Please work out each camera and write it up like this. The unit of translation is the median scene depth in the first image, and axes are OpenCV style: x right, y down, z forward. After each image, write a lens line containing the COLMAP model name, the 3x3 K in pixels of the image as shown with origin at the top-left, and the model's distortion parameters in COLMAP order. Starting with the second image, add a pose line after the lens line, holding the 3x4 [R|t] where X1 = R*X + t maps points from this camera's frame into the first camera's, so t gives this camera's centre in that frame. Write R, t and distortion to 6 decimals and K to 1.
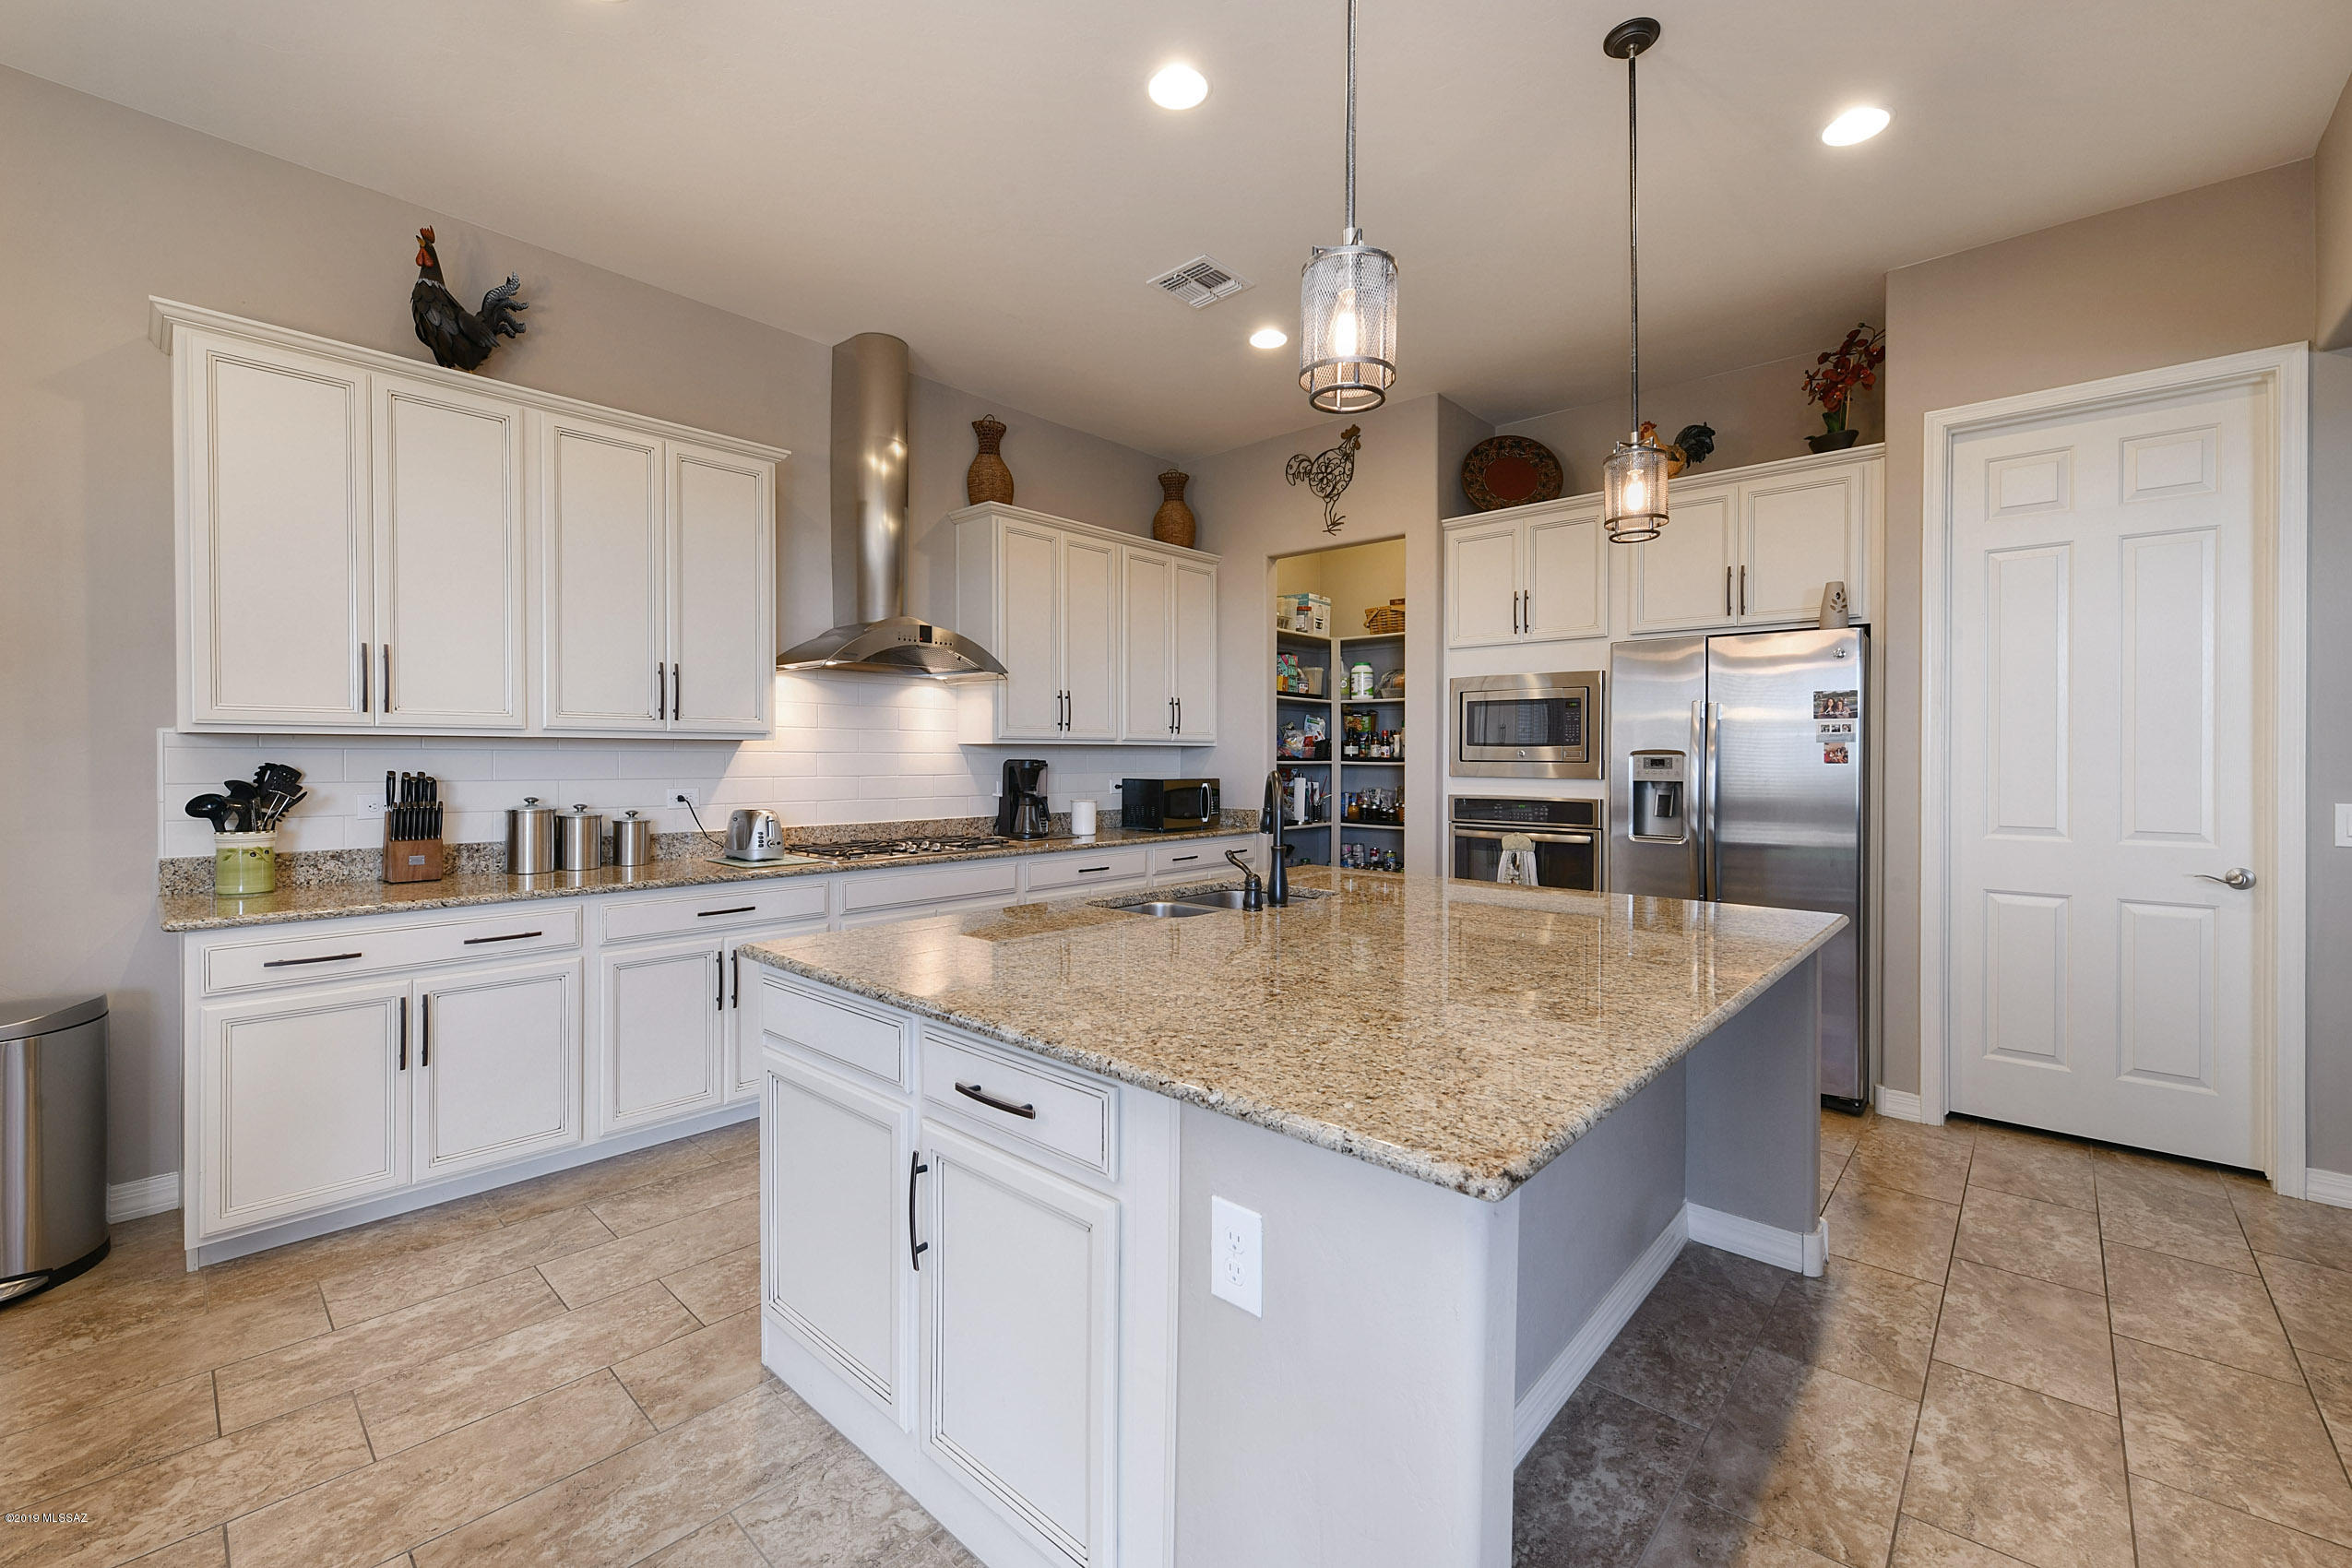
lens RADIAL K [[970.4, 0, 1175.6], [0, 970.4, 763.0], [0, 0, 1]] dist [-0.004177, -0.002683]
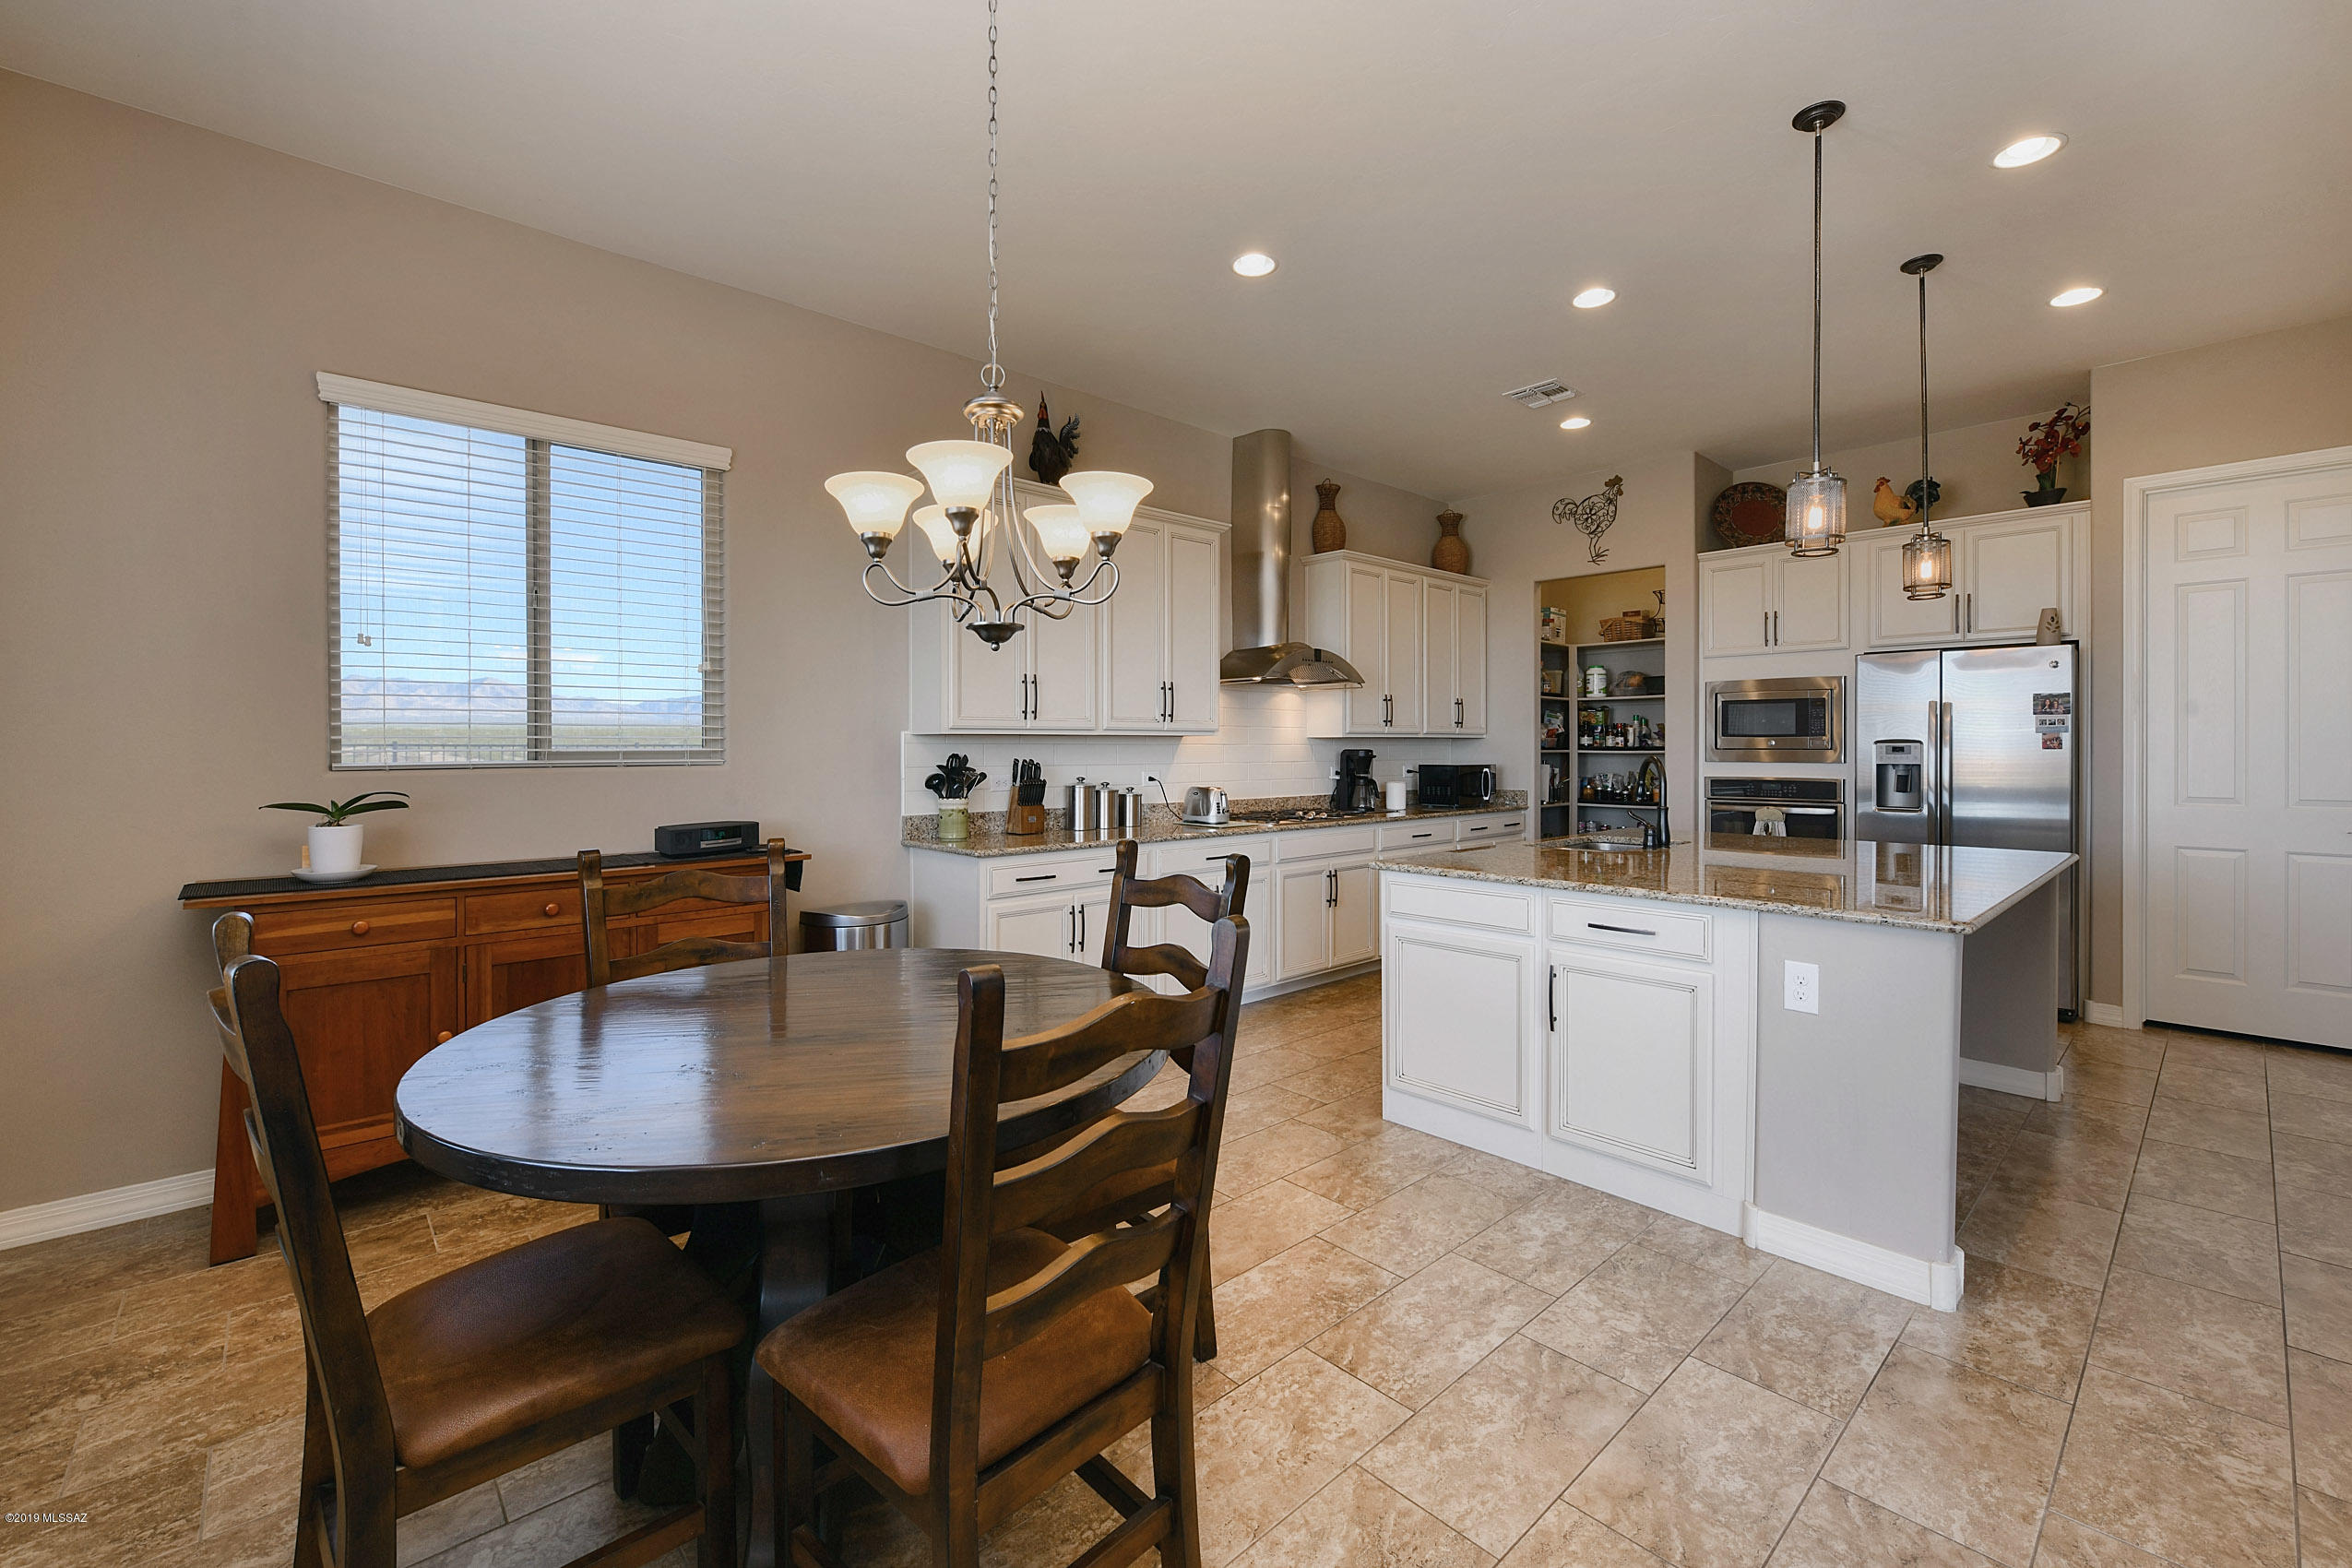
lens RADIAL K [[970.4, 0, 1203.0], [0, 970.4, 755.1], [0, 0, 1]] dist [-0.004177, -0.002683]
pose [[0.996265, -0.003875, -0.086258, -0.264795], [0.004005, 0.999991, 0.001333, 0.001128], [0.086252, -0.001673, 0.996272, -0.302575]]
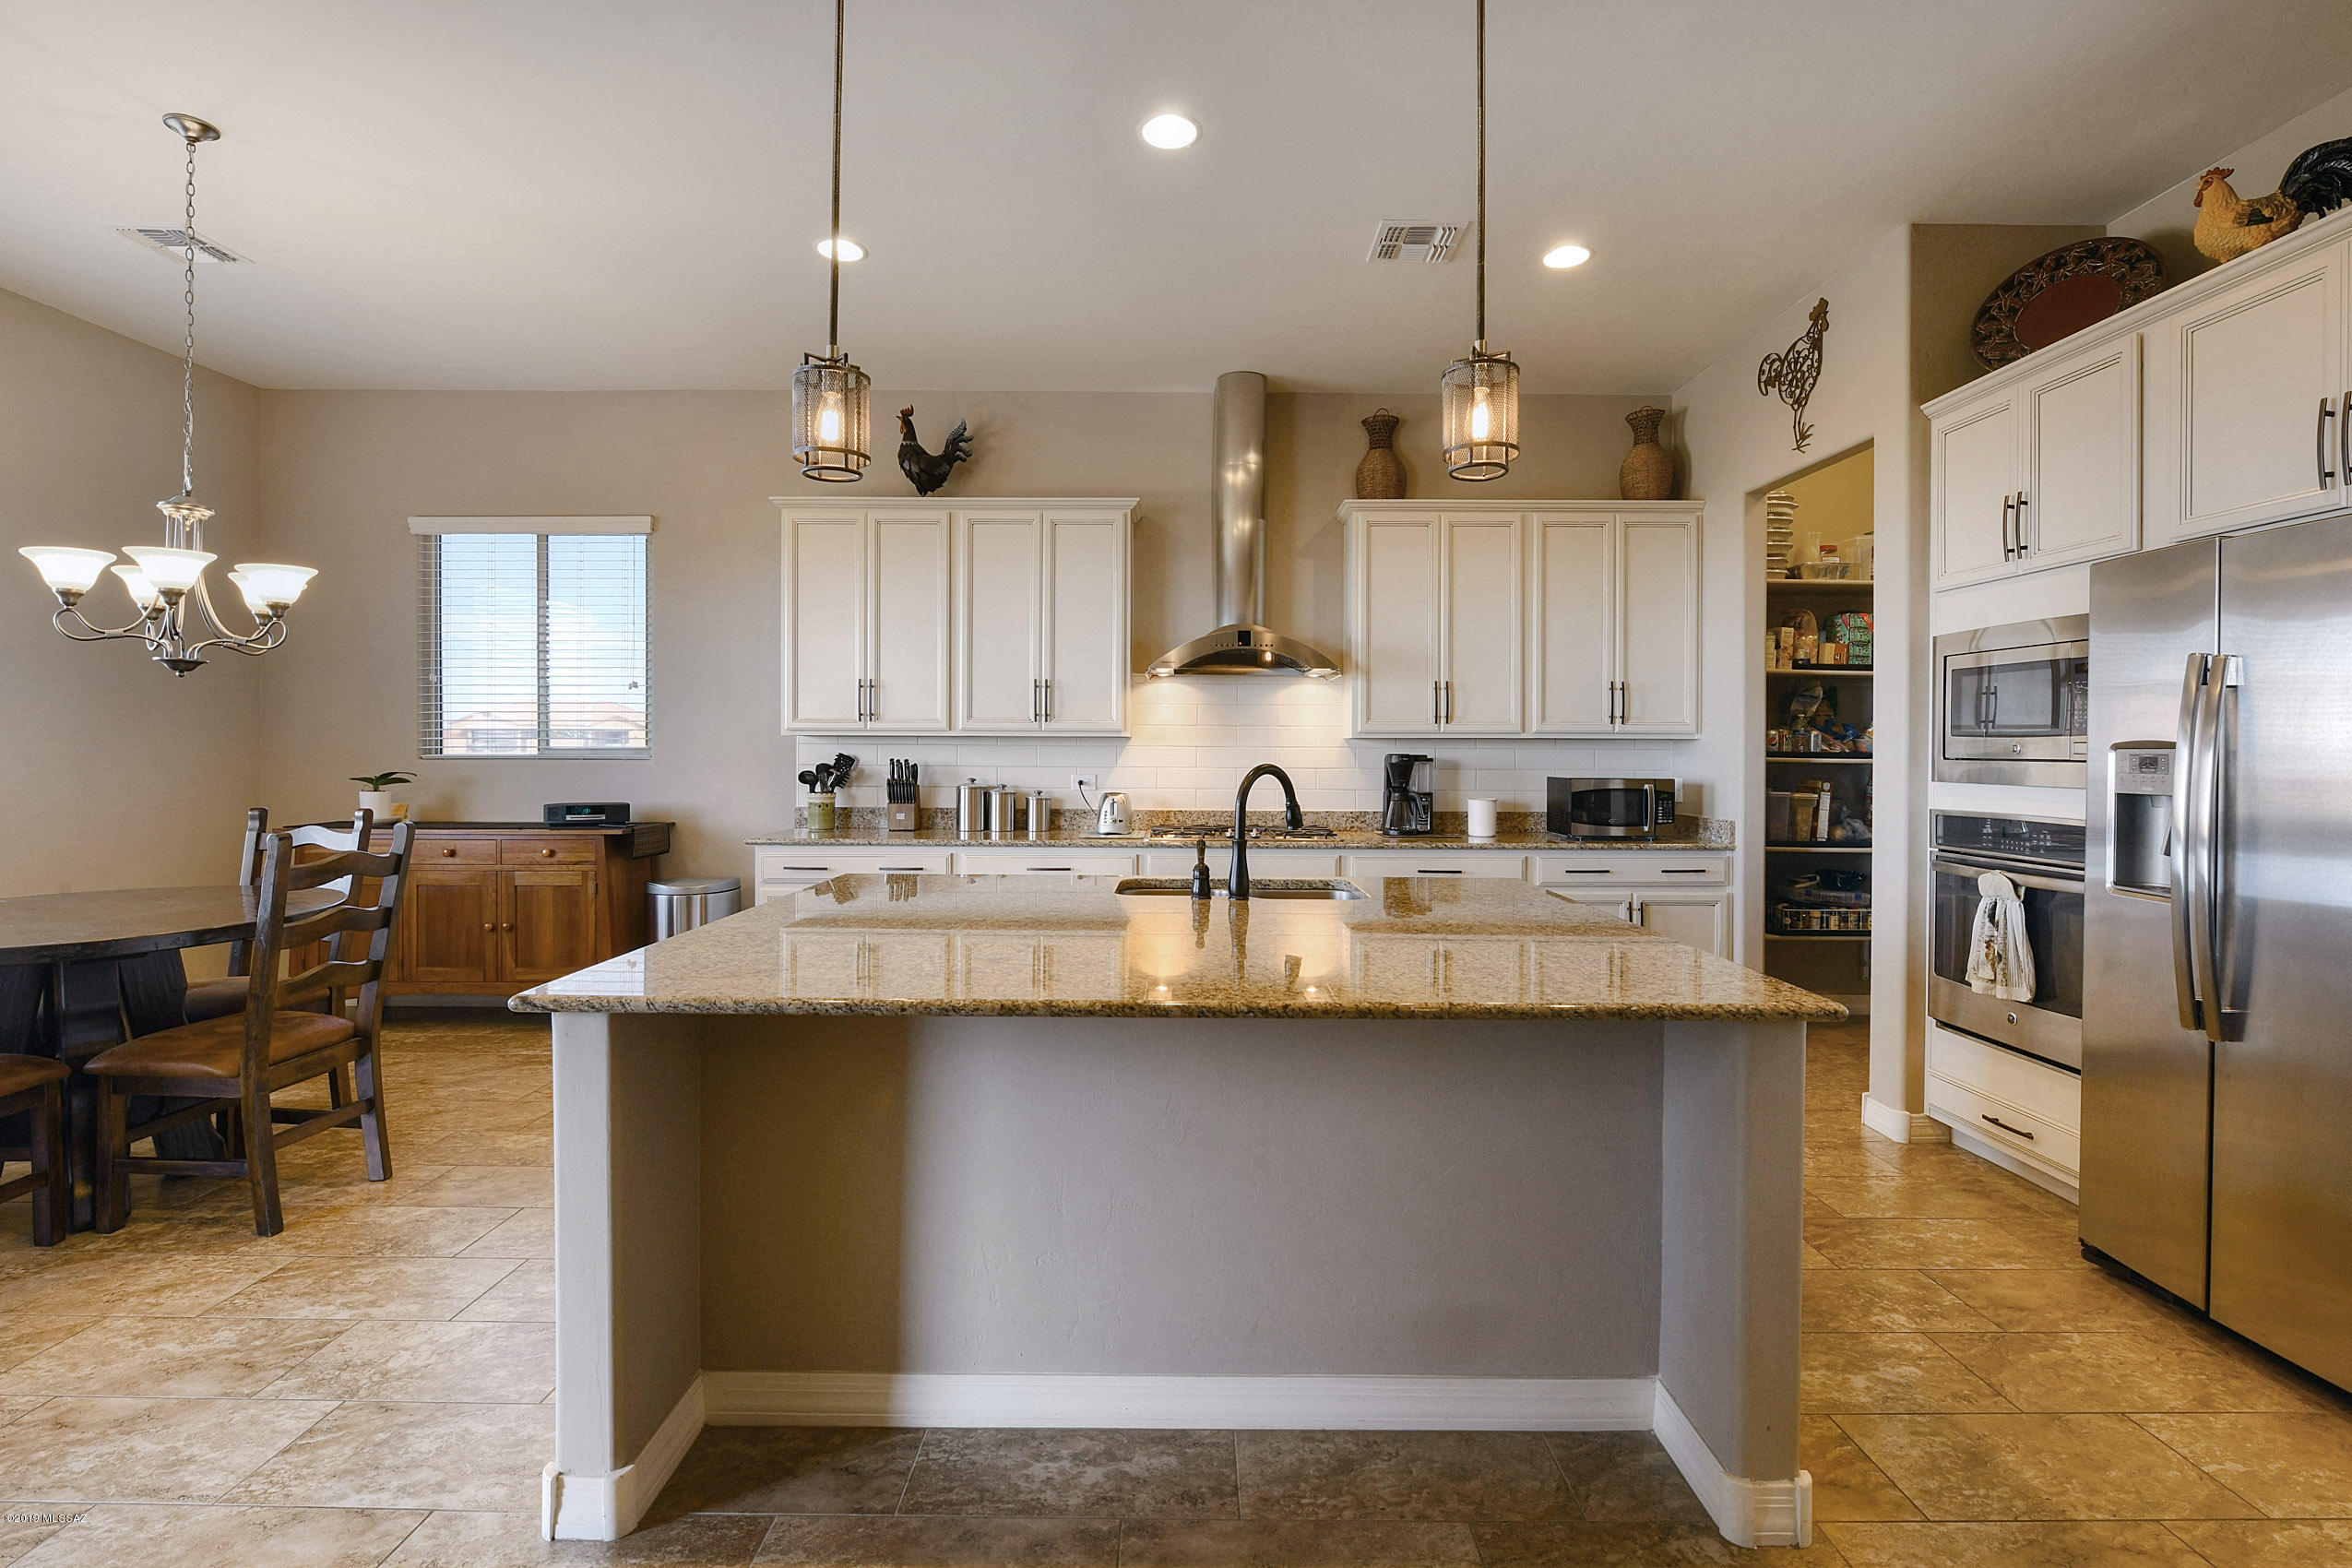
lens RADIAL K [[1052.2, 0, 1166.2], [0, 1052.2, 743.0], [0, 0, 1]] dist [-0.008692, -0.000371]
pose [[0.670256, -0.003846, -0.742120, 0.498152], [-0.008115, 0.999889, -0.012510, 0.000402], [0.742086, 0.014407, 0.670150, 0.124530]]
